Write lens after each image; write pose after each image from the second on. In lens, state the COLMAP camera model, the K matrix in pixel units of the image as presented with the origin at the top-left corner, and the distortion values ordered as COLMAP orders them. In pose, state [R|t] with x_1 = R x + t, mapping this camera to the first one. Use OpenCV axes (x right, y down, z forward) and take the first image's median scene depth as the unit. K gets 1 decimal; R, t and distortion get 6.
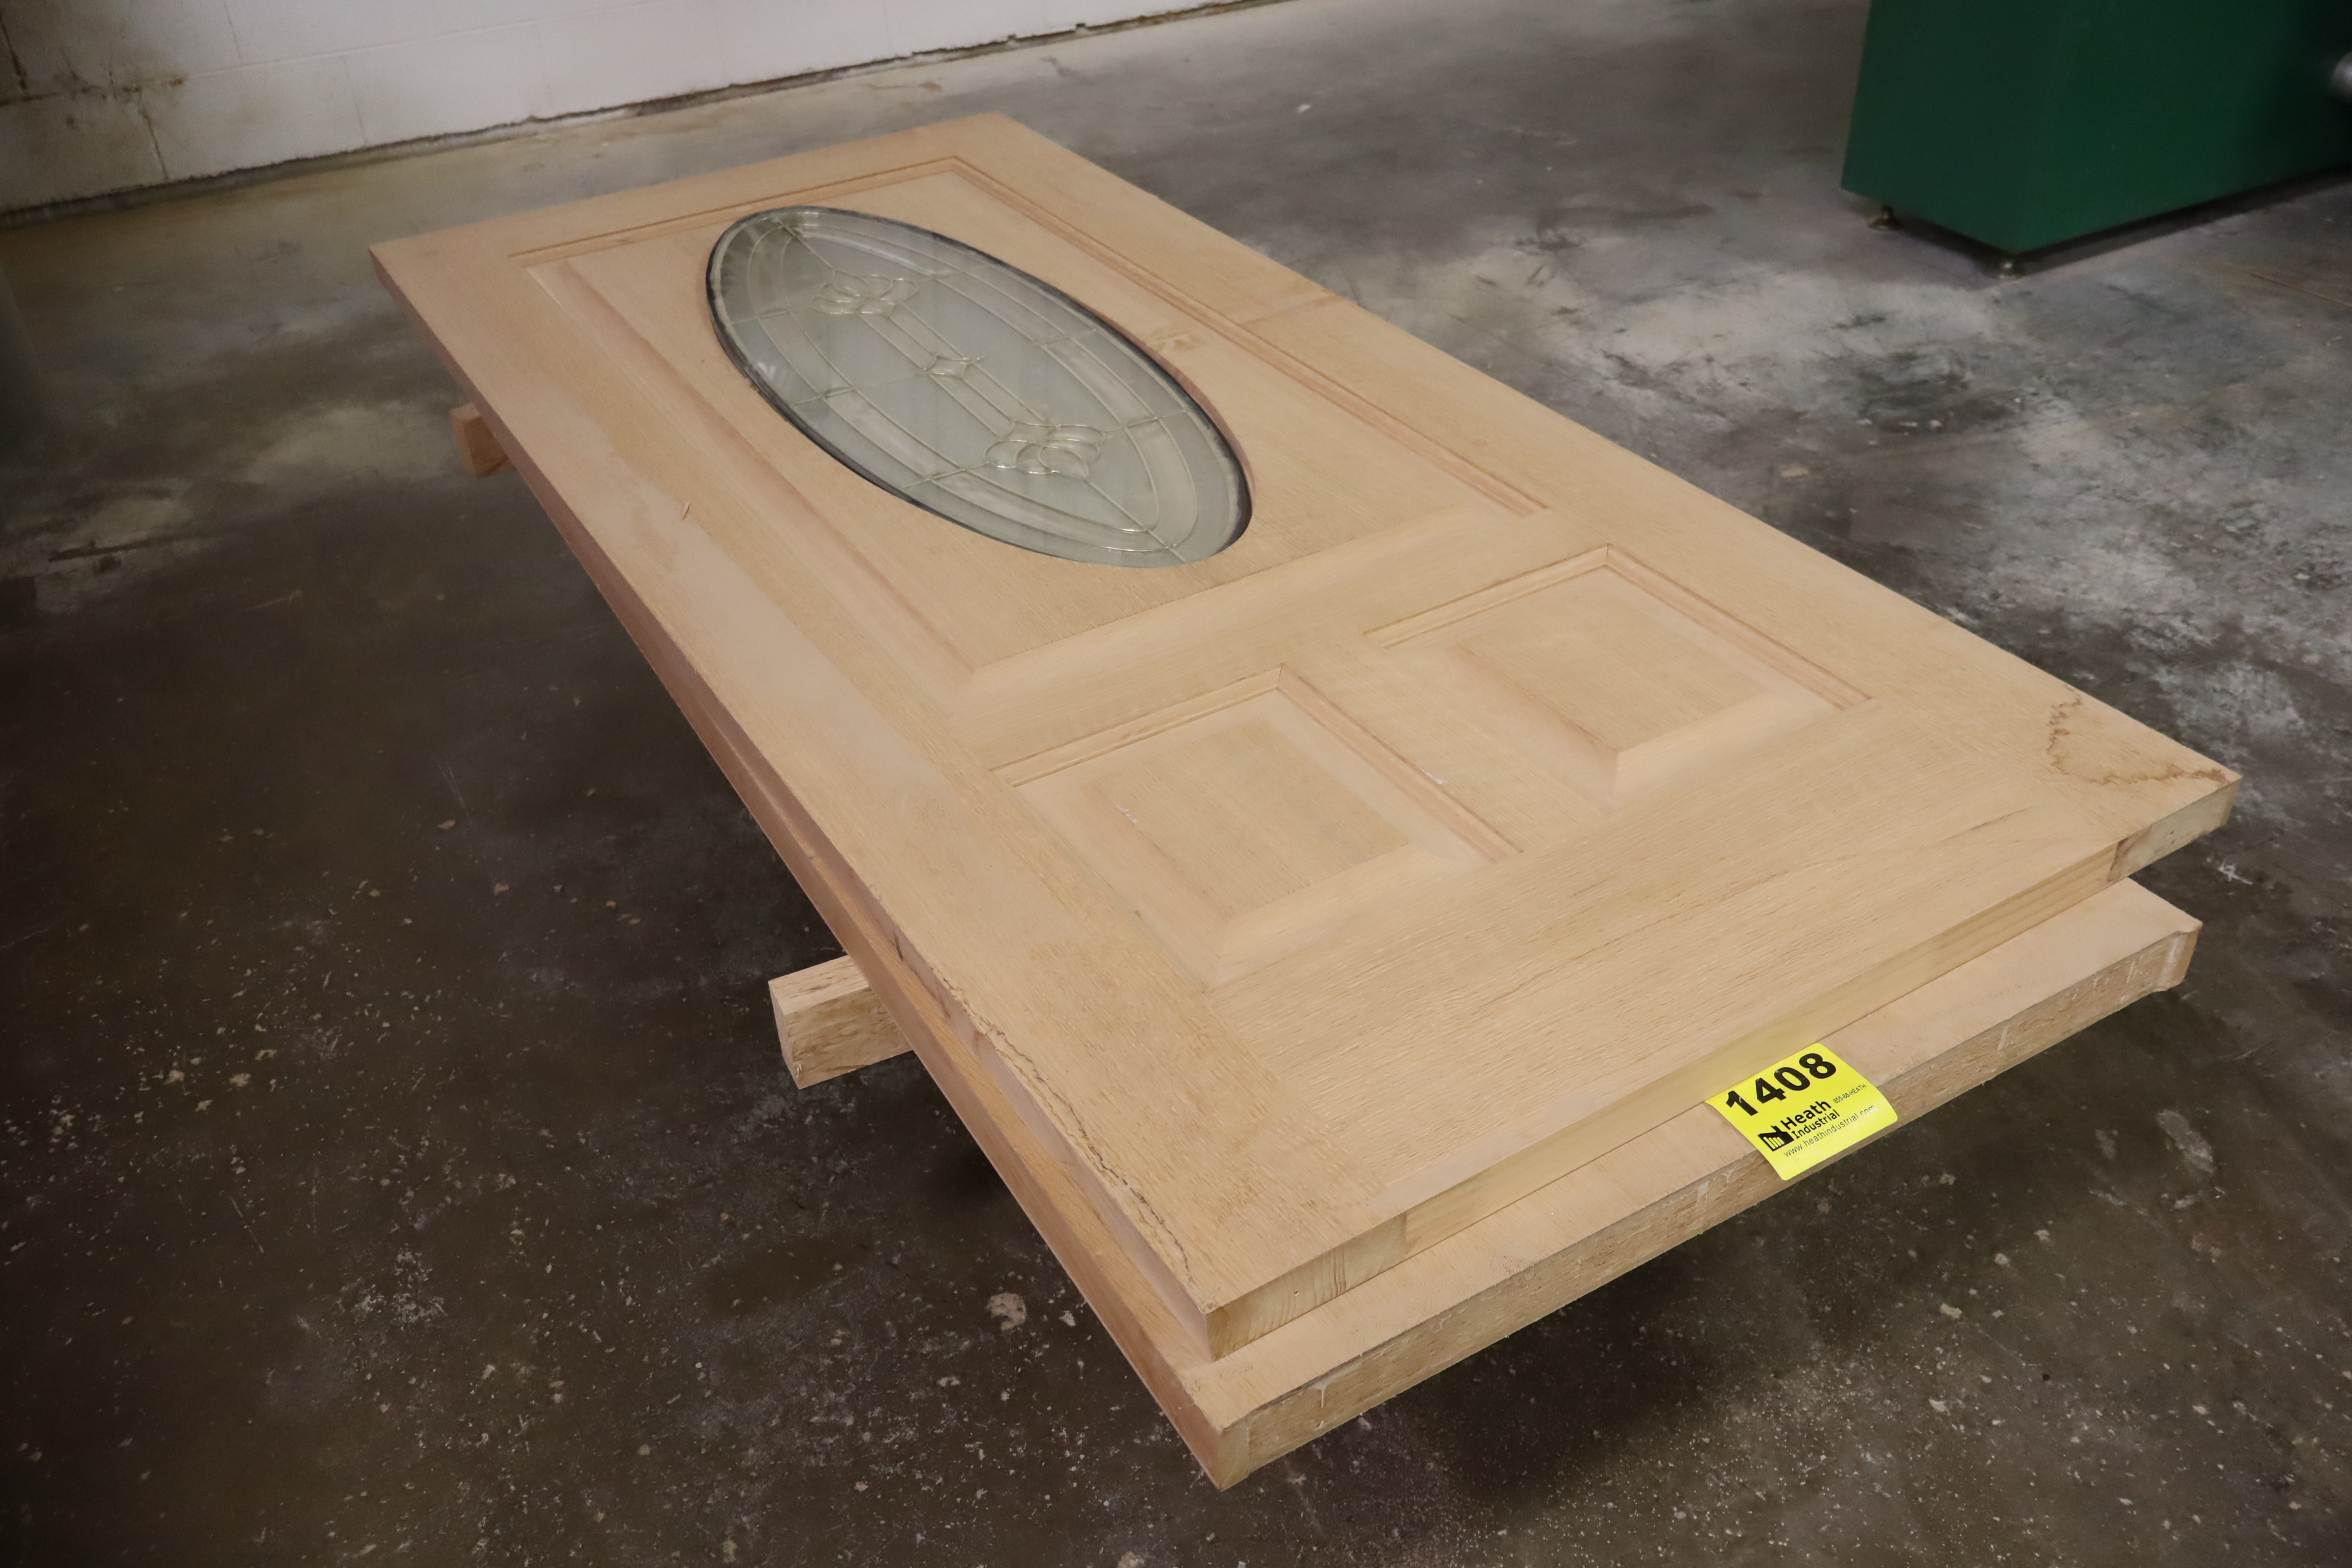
lens RADIAL K [[1969.1, 0, 1191.7], [0, 1969.1, 837.8], [0, 0, 1]] dist [-0.010550, 0.009650]
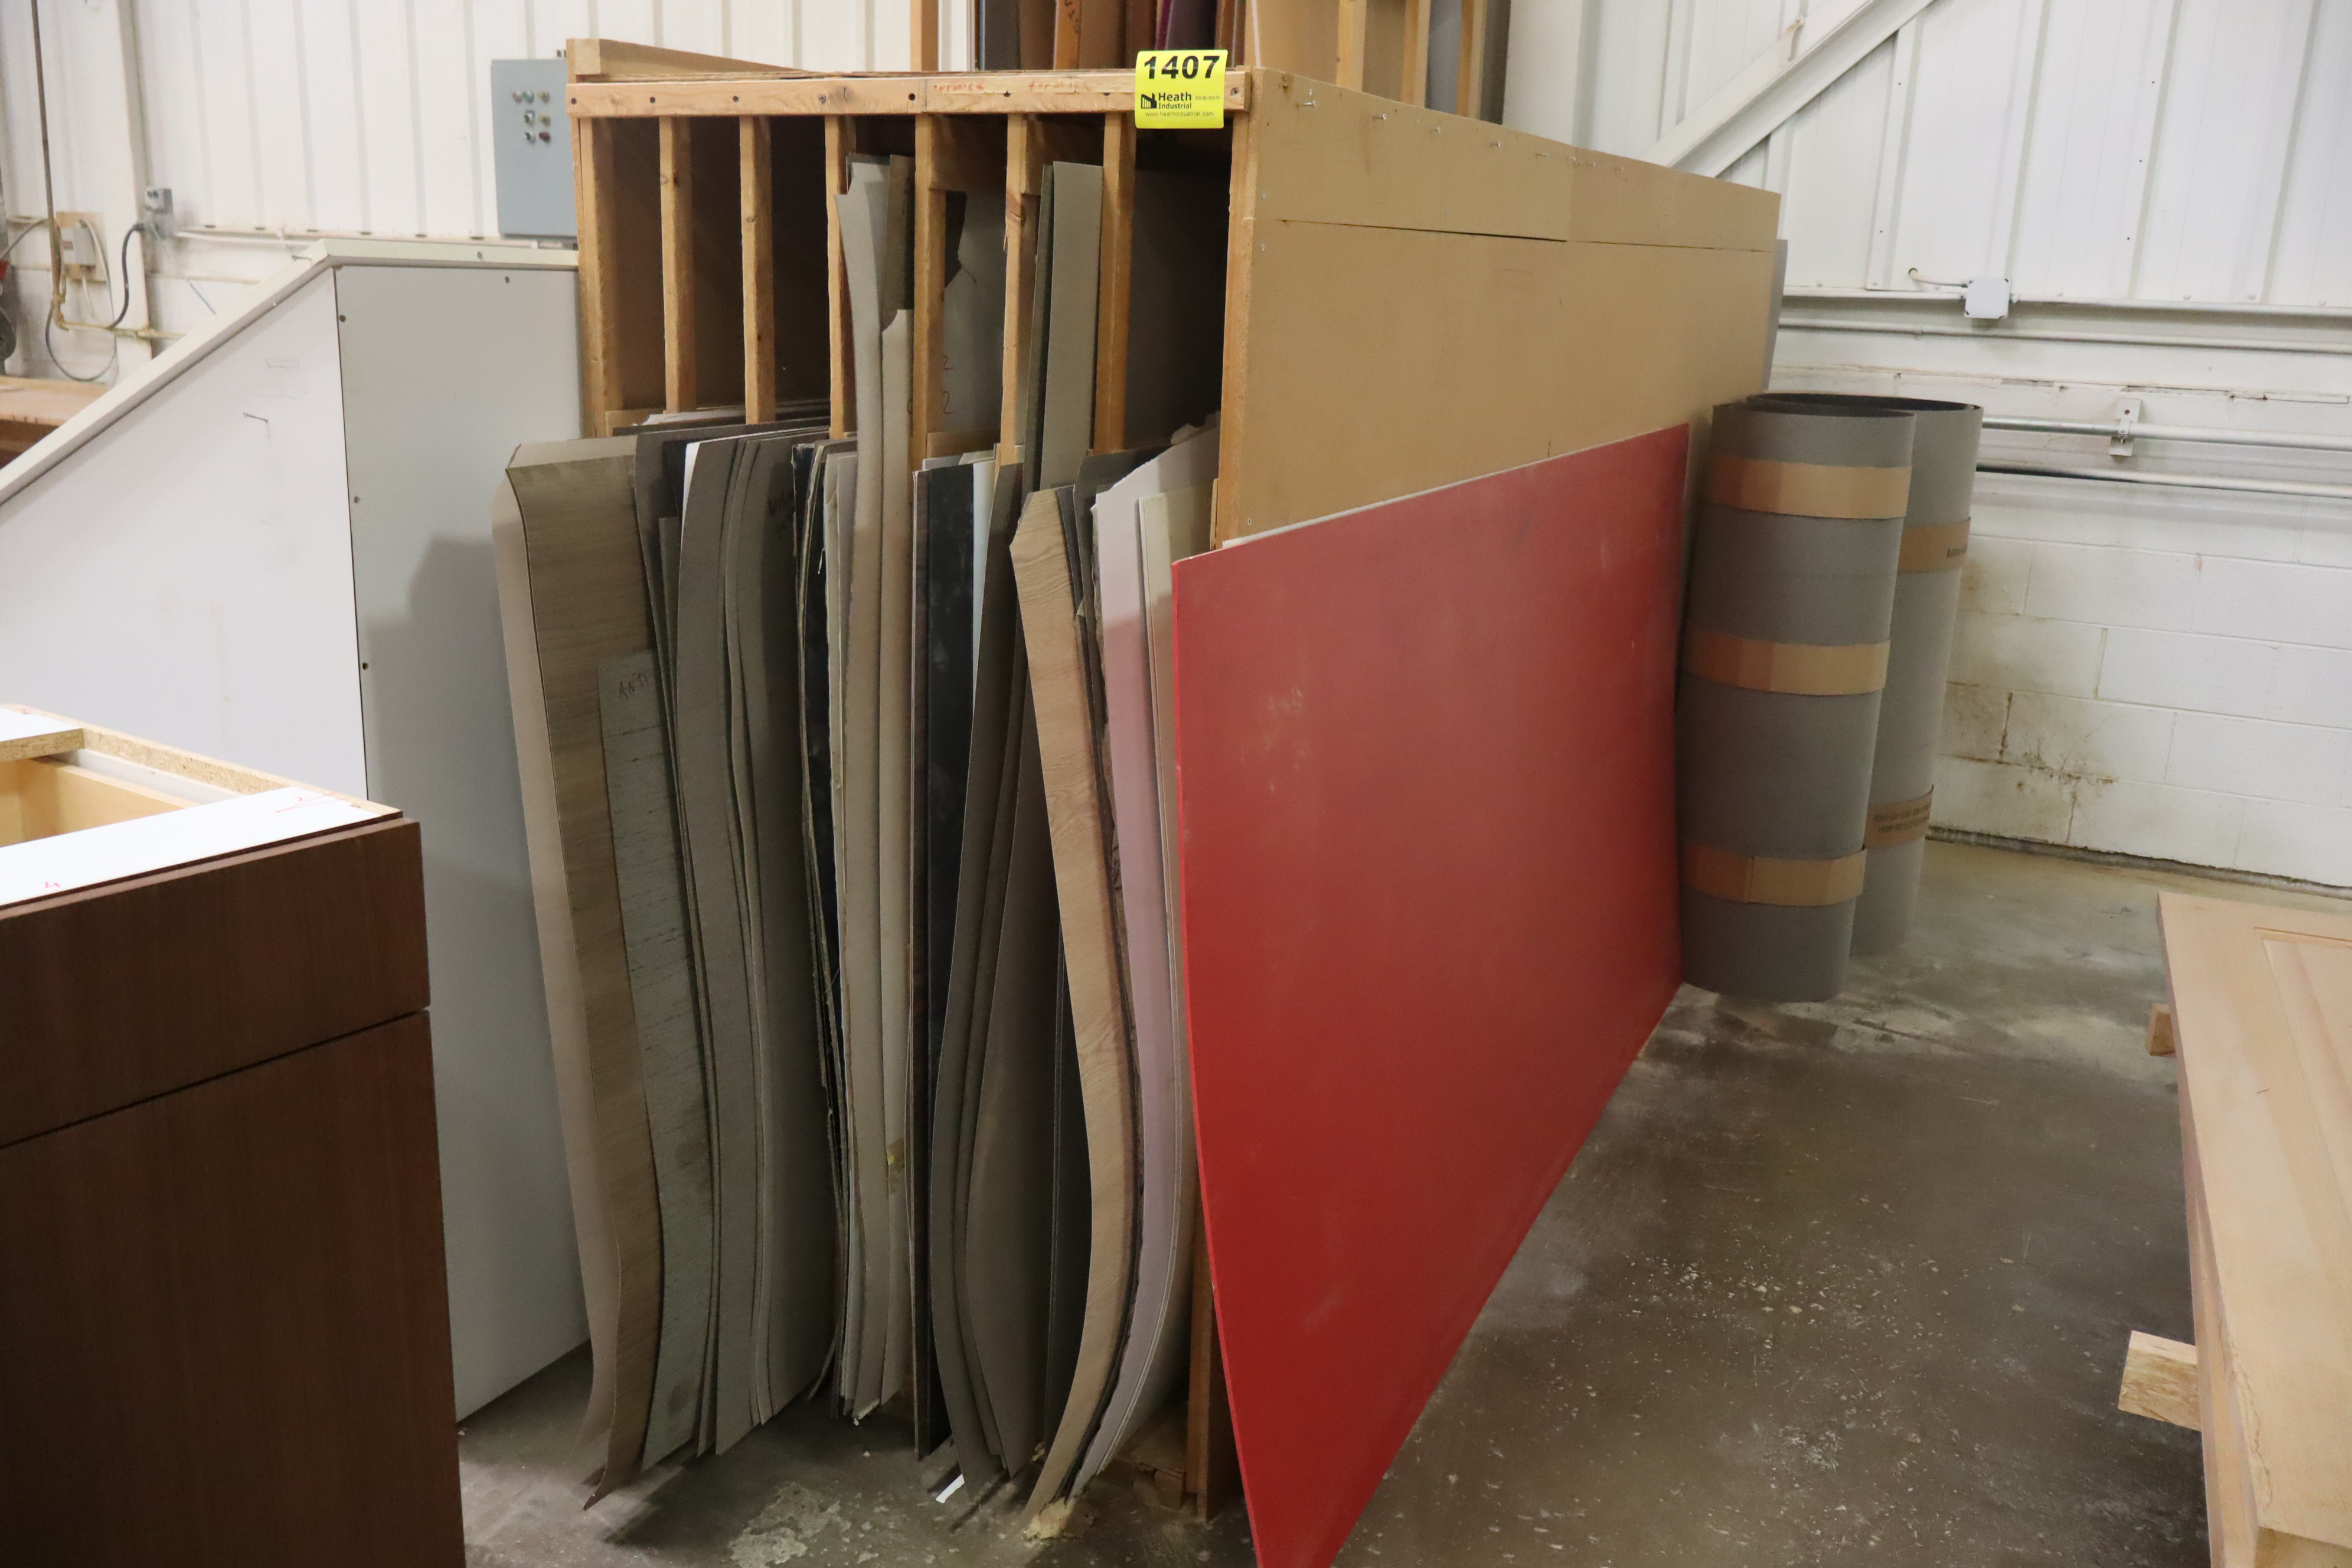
lens RADIAL K [[1969.1, 0, 1167.4], [0, 1969.1, 786.7], [0, 0, 1]] dist [-0.010550, 0.009650]
pose [[0.570049, 0.254846, -0.781087, 0.213793], [-0.531411, 0.839414, -0.113956, 0.143848], [0.626615, 0.480039, 0.613935, -0.283950]]
